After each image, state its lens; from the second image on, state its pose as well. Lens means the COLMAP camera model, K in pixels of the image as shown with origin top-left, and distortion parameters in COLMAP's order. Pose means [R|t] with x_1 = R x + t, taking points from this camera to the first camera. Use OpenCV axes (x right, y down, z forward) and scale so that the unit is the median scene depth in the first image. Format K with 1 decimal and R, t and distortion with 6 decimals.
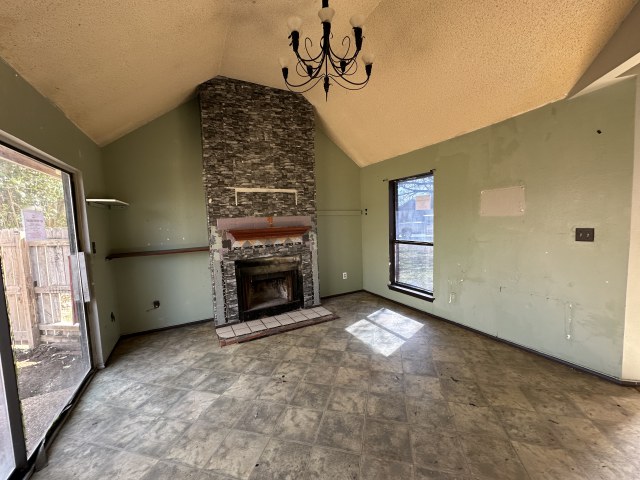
lens RADIAL K [[256.1, 0, 320.8], [0, 256.1, 239.2], [0, 0, 1]] dist [-0.001788, 0.000824]
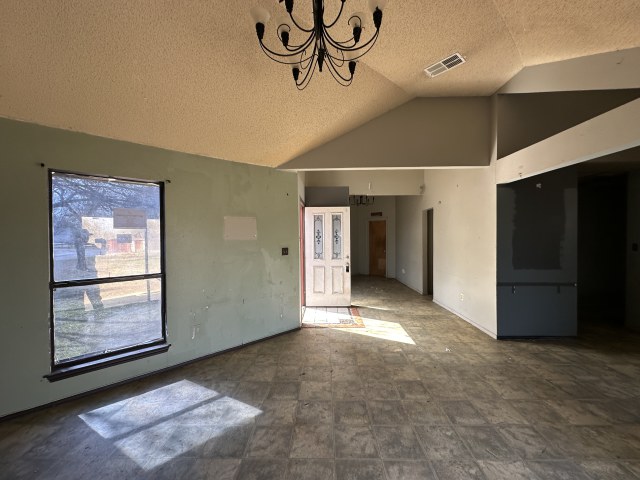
lens RADIAL K [[256.1, 0, 319.6], [0, 256.1, 239.7], [0, 0, 1]] dist [-0.001788, 0.000824]
pose [[-0.234849, 0.026213, 0.971678, -0.430606], [0.086917, 0.996198, -0.005868, -0.041337], [-0.968138, 0.083077, -0.236234, 0.733688]]
